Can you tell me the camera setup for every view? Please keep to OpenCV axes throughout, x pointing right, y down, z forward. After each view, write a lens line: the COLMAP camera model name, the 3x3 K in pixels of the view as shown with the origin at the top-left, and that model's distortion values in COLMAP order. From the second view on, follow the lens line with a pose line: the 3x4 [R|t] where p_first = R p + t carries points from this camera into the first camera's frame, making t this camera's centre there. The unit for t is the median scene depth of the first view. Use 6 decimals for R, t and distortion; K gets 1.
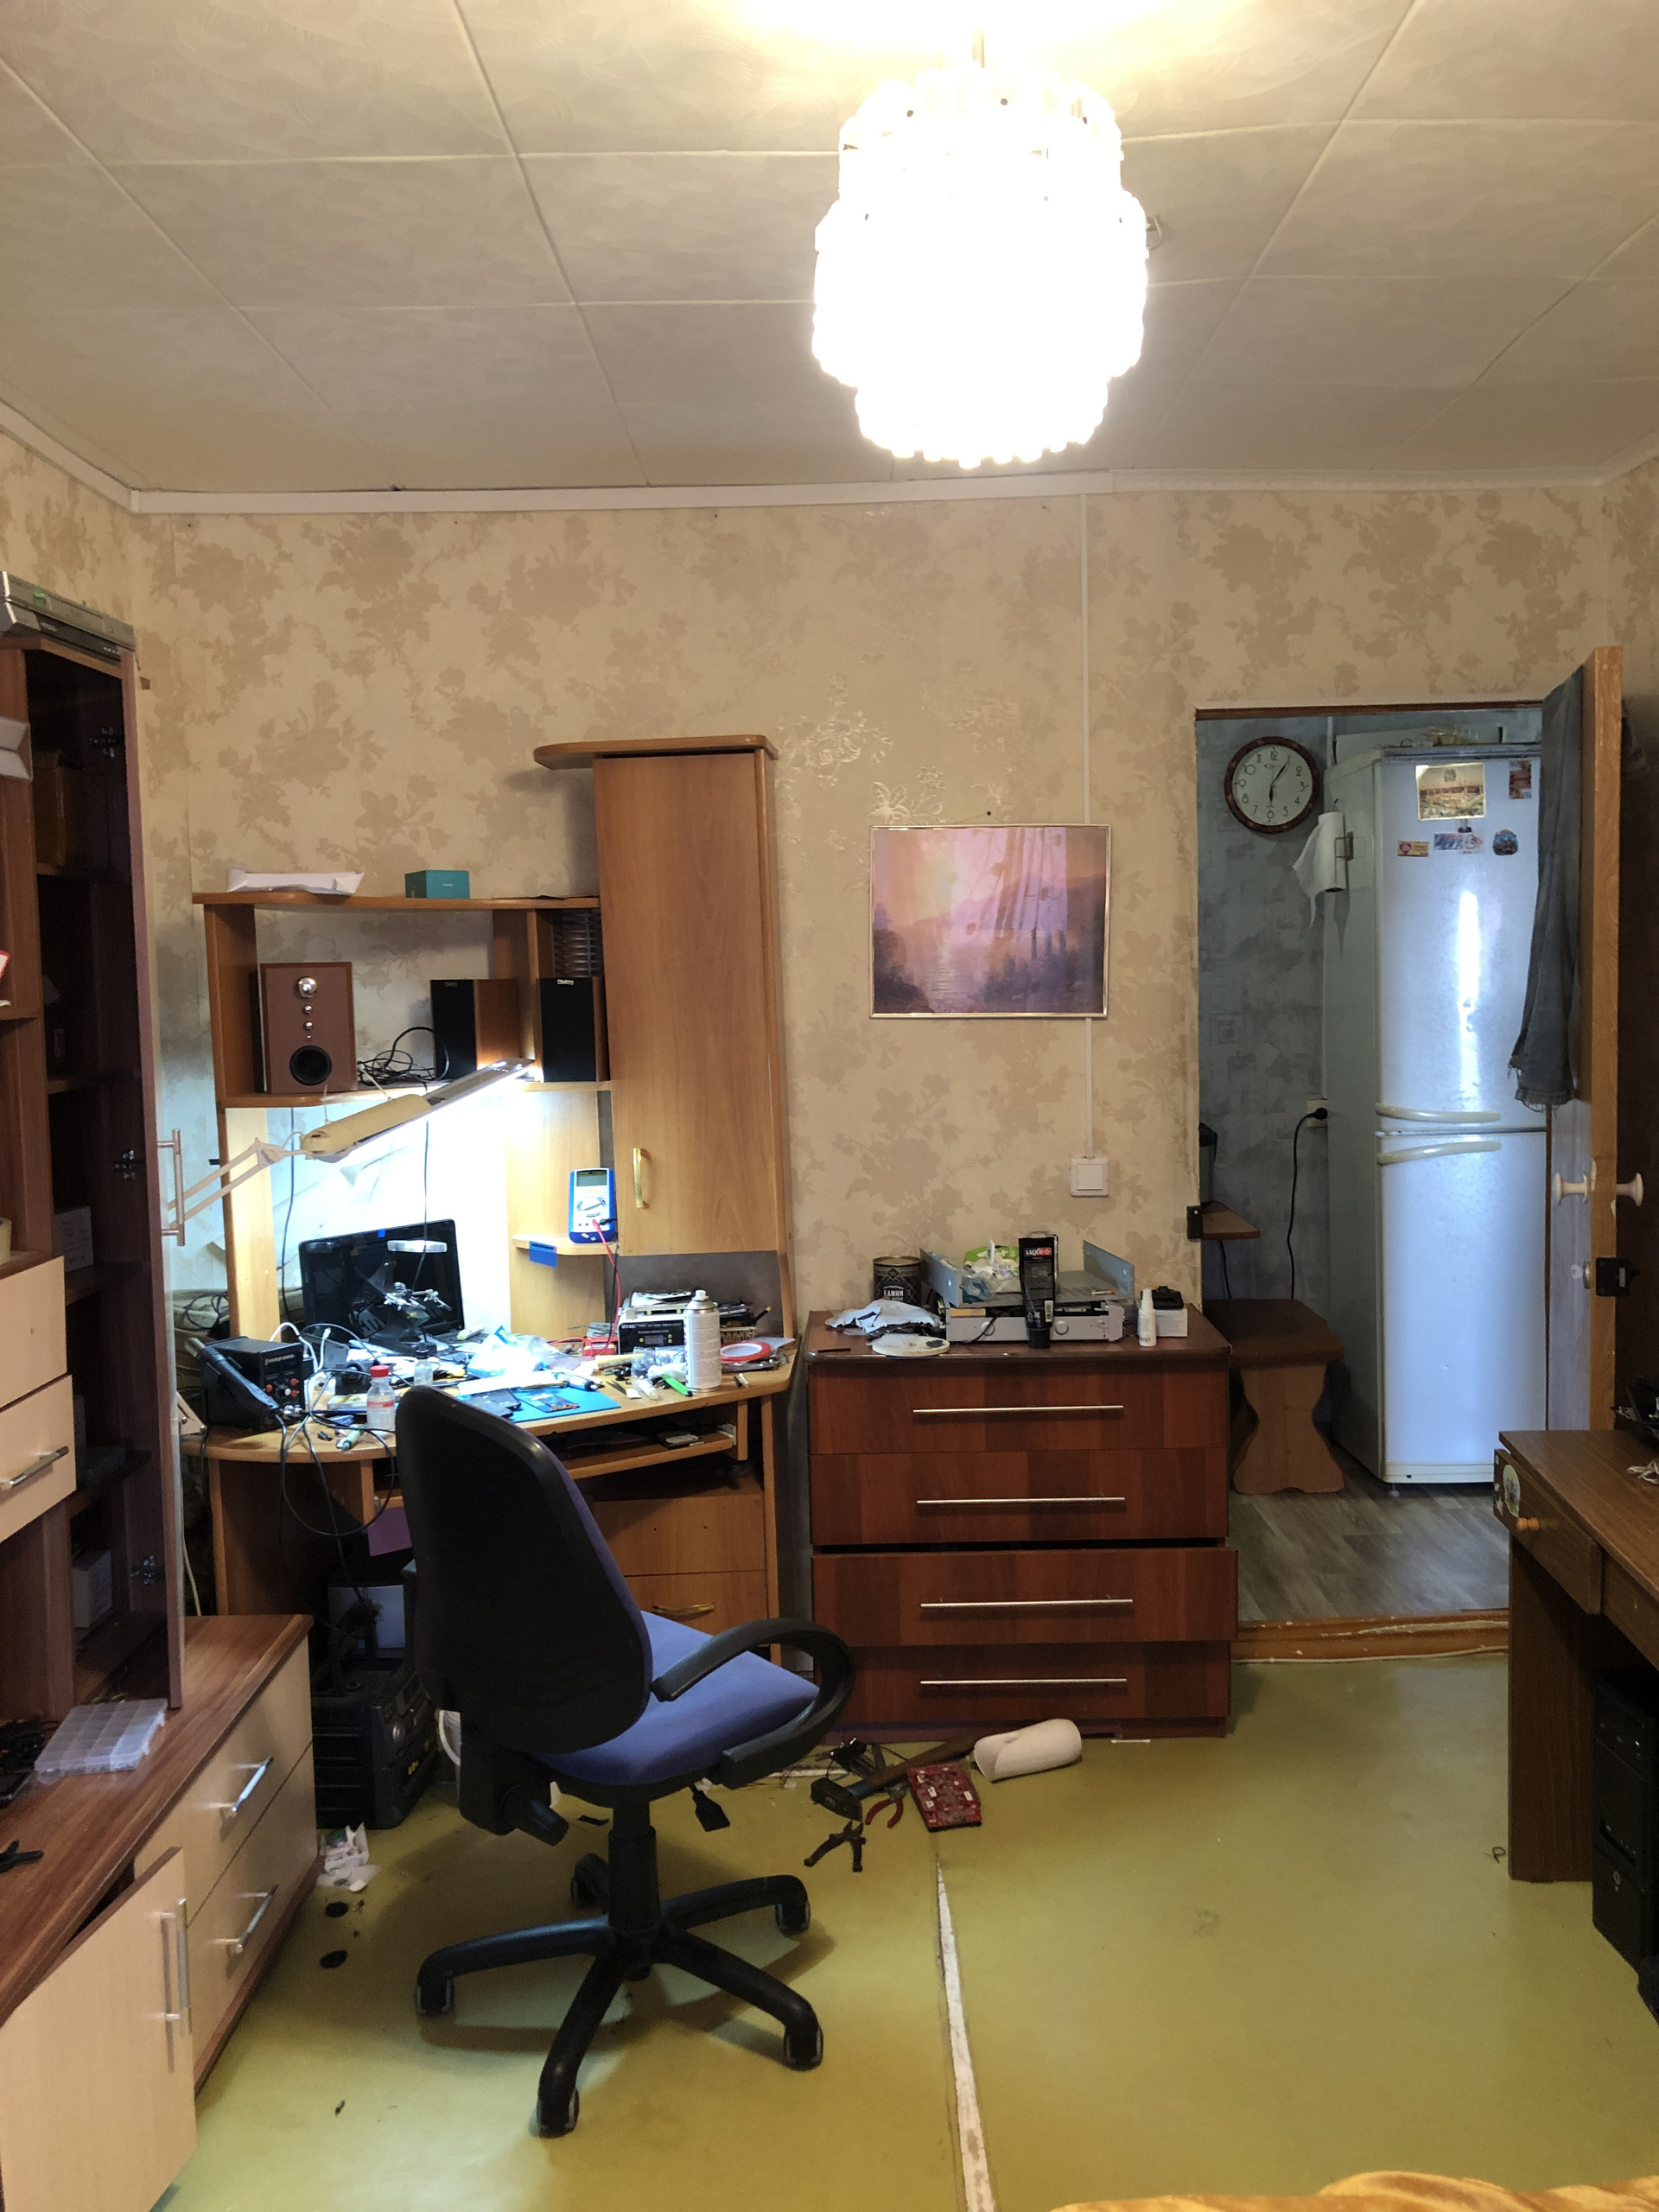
lens RADIAL K [[1836.3, 0, 832.1], [0, 1836.3, 1100.1], [0, 0, 1]] dist [-0.009394, -0.014789]
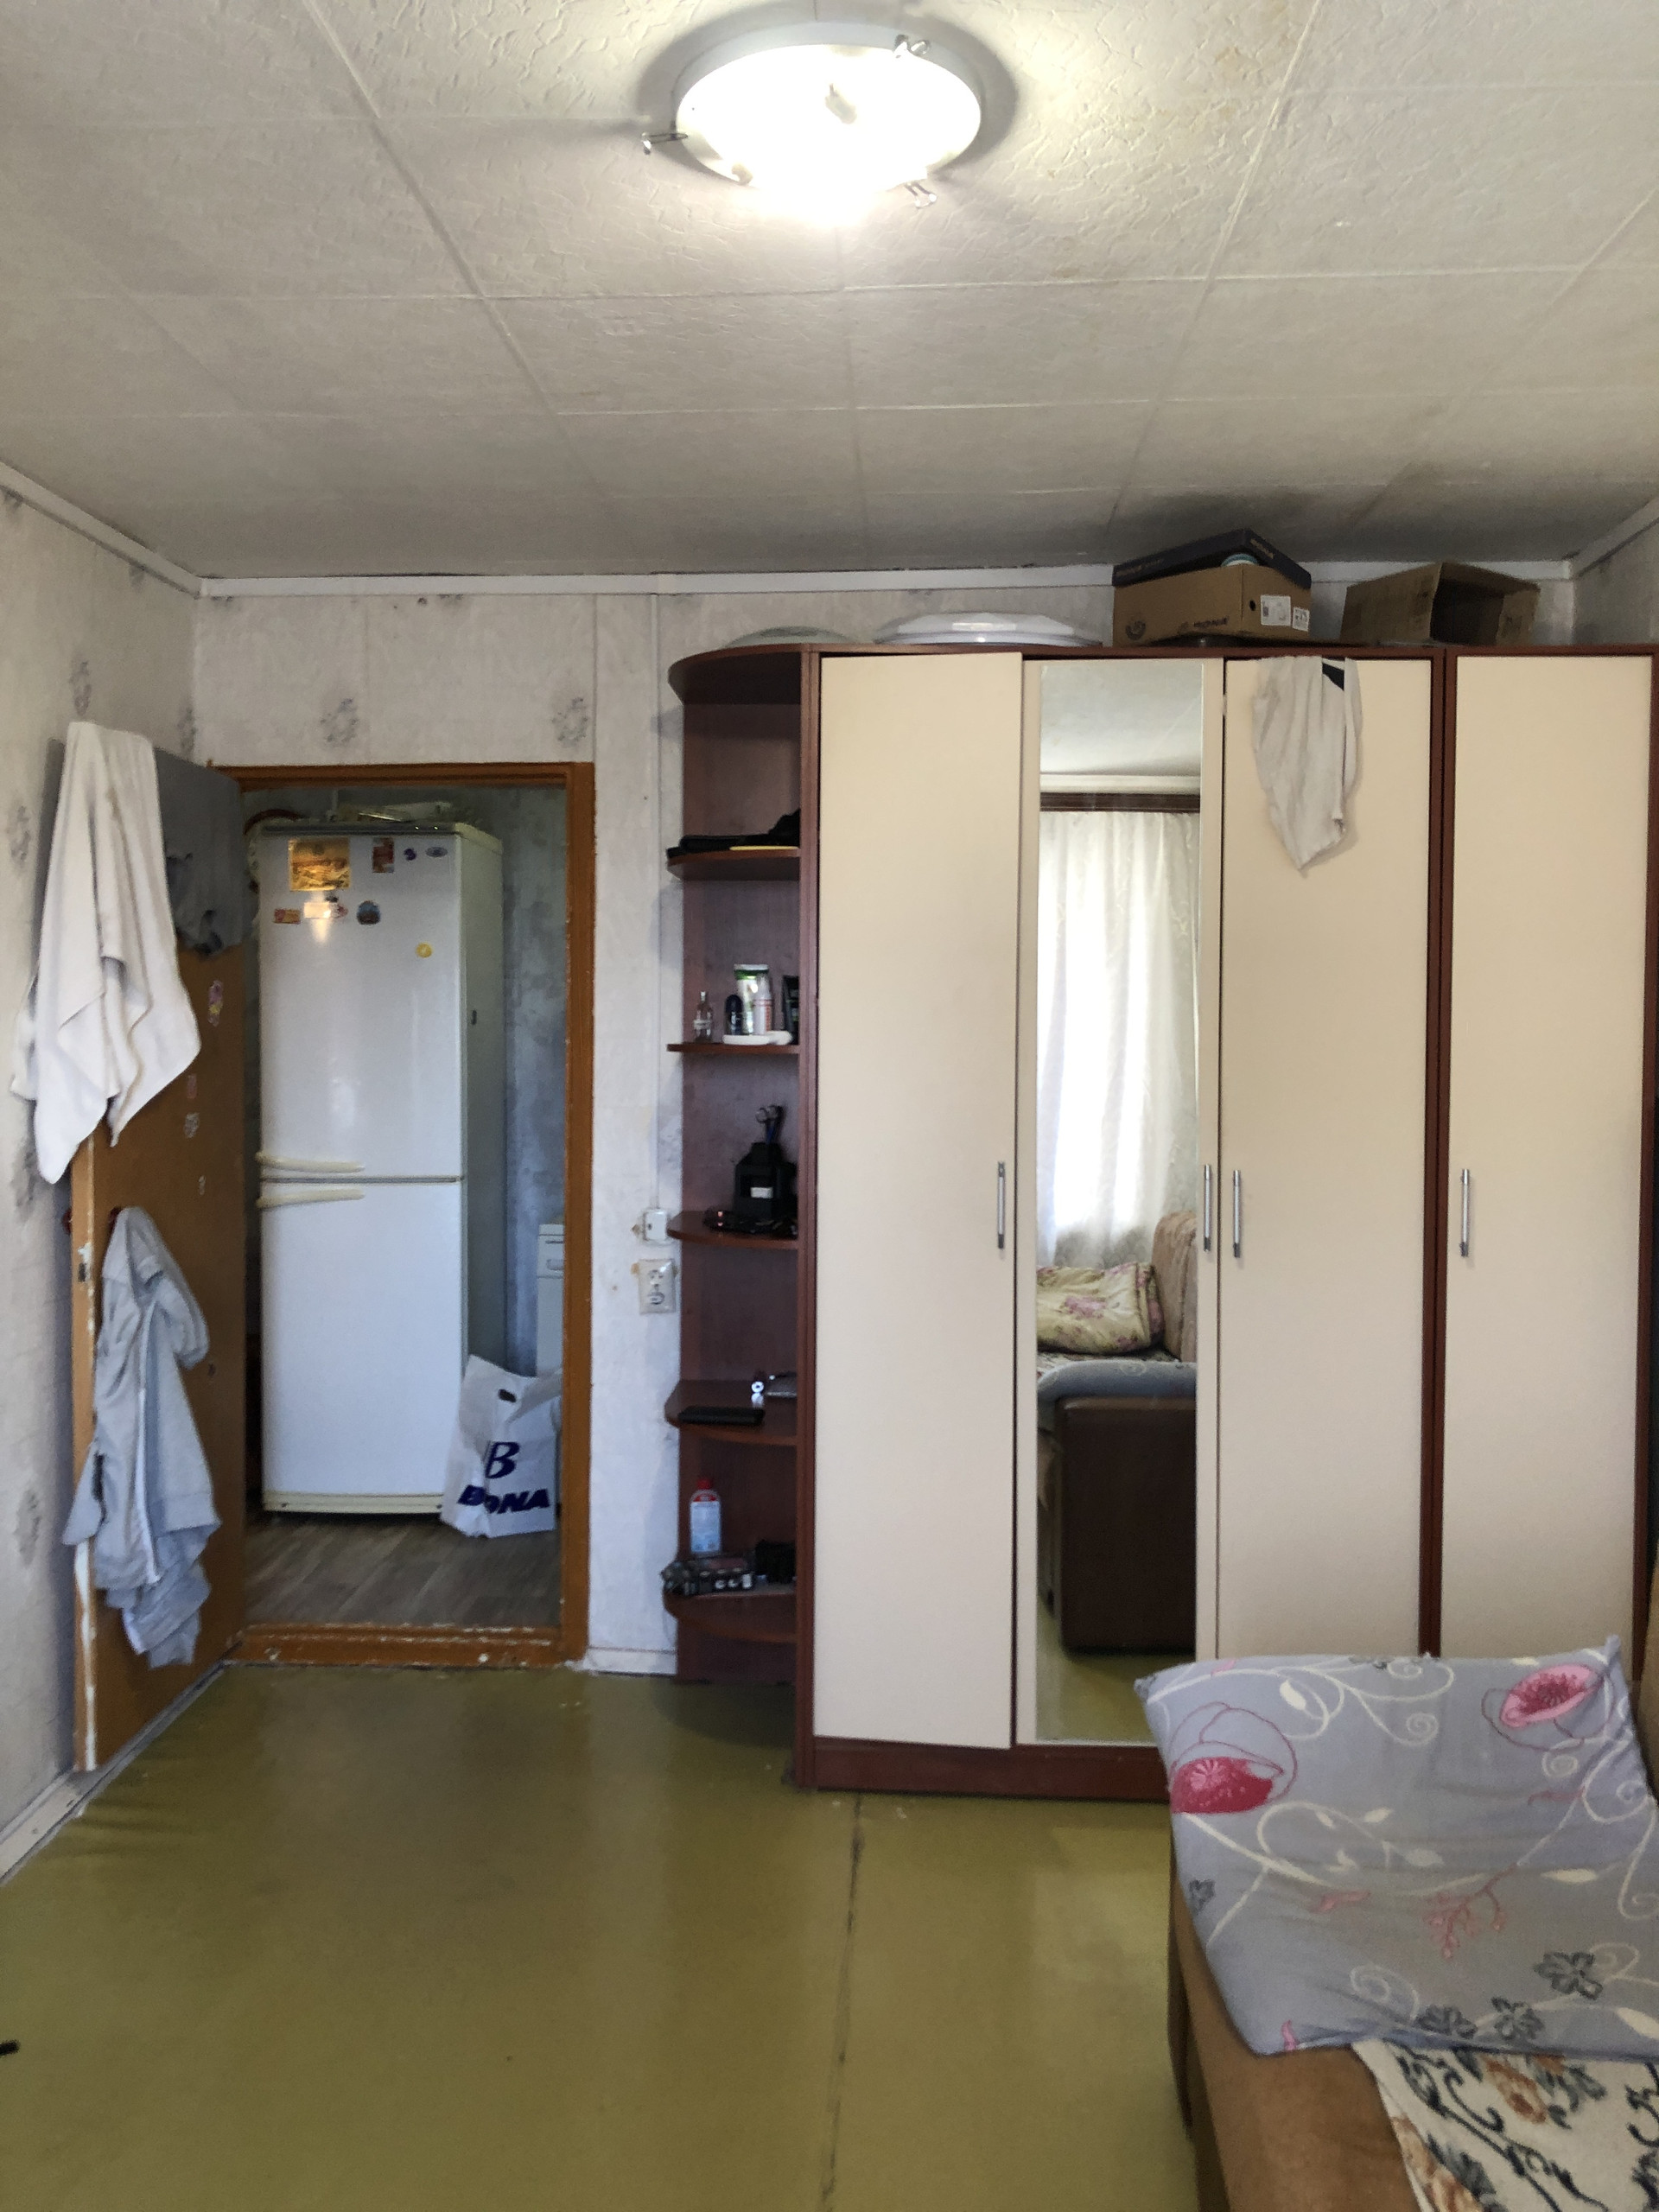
lens RADIAL K [[1836.3, 0, 828.2], [0, 1836.3, 1107.2], [0, 0, 1]] dist [-0.009394, -0.014789]
pose [[0.998619, 0.018933, -0.049006, 0.679132], [-0.020835, 0.999037, -0.038600, 0.009477], [0.048228, 0.039568, 0.998052, -0.055522]]
